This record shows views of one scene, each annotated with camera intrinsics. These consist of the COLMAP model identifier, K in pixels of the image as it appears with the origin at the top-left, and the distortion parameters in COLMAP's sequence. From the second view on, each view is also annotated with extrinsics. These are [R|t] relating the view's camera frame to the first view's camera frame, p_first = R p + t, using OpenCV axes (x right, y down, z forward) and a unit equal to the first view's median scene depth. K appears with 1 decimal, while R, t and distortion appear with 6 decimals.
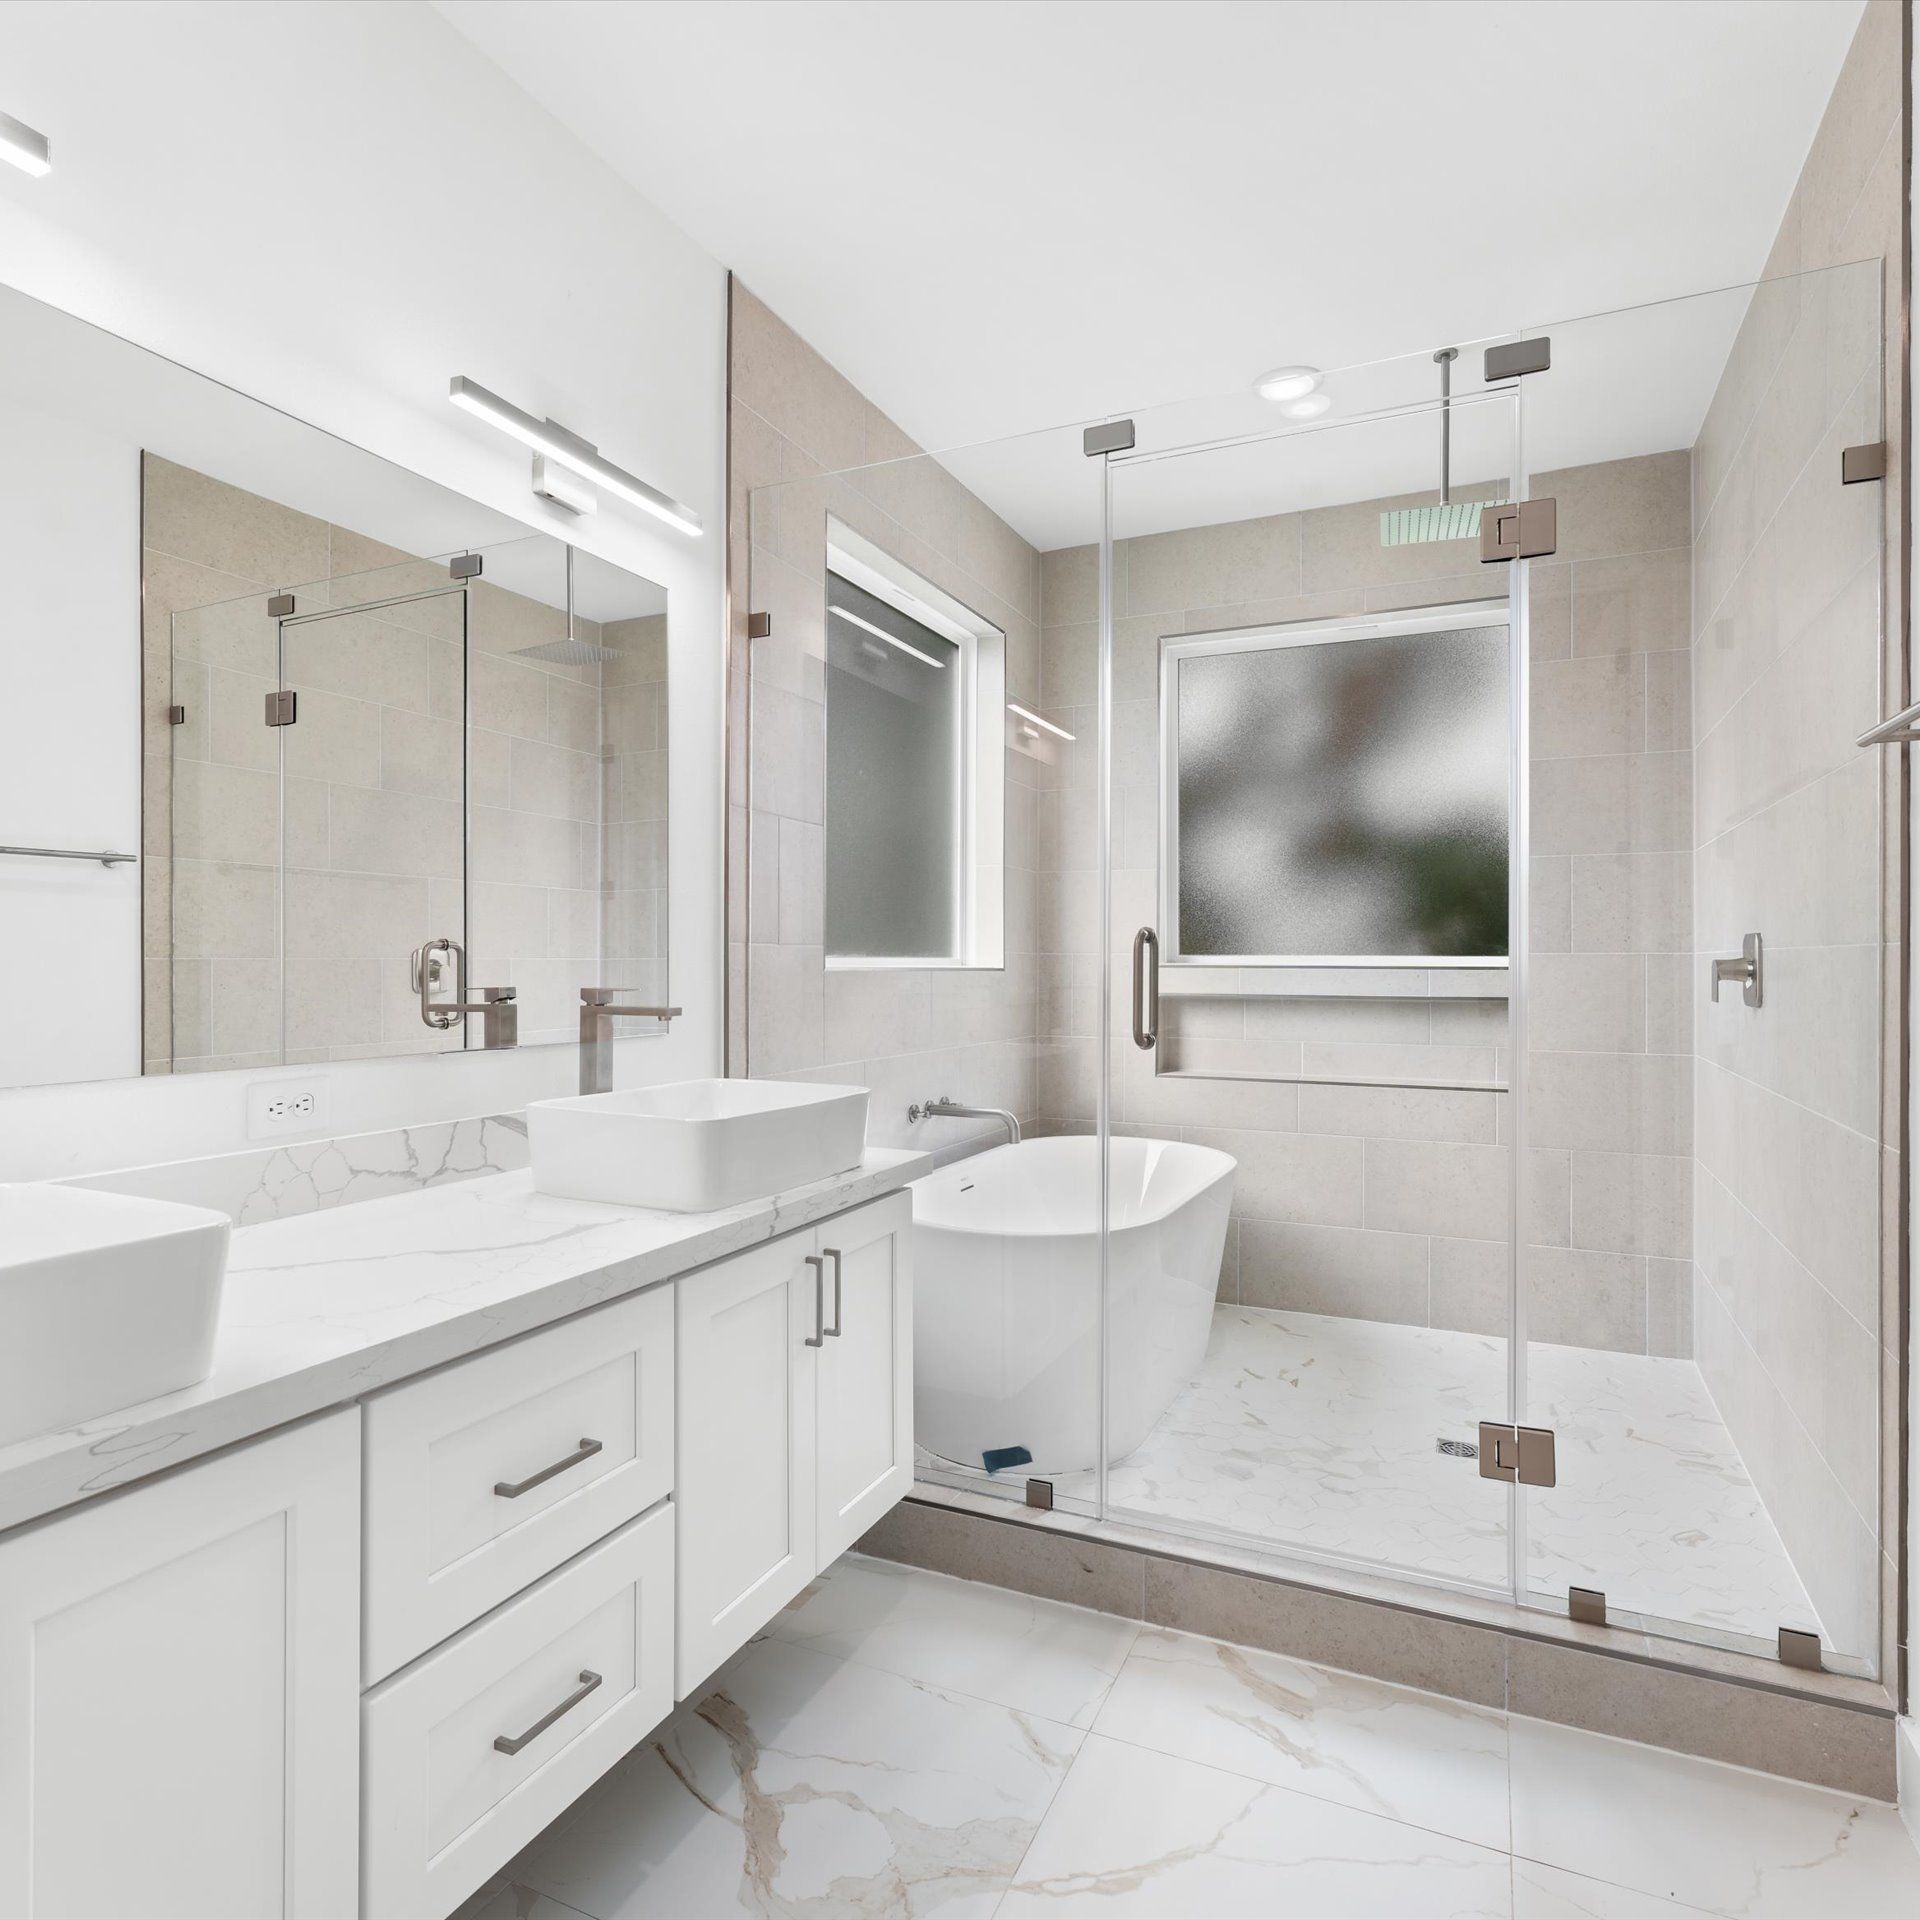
lens RADIAL K [[1148.8, 0, 957.2], [0, 1148.8, 969.7], [0, 0, 1]] dist [-0.001176, 0.001942]
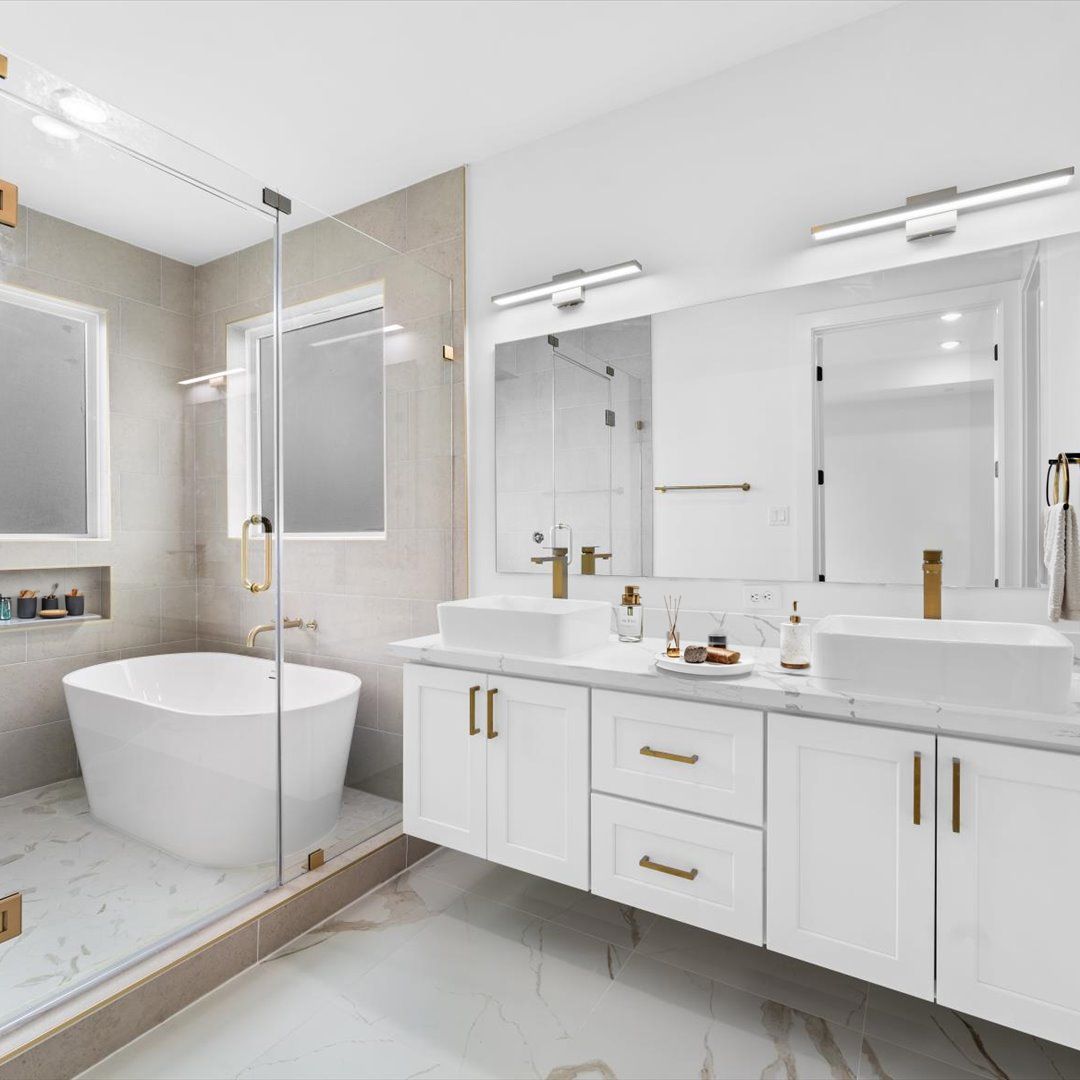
lens RADIAL K [[646.2, 0, 538.4], [0, 646.2, 545.5], [0, 0, 1]] dist [-0.001176, 0.001942]
pose [[-0.108093, 0.012248, -0.994065, 0.804995], [0.001935, 0.999925, 0.012110, -0.002283], [0.994139, -0.000615, -0.108109, 0.765525]]
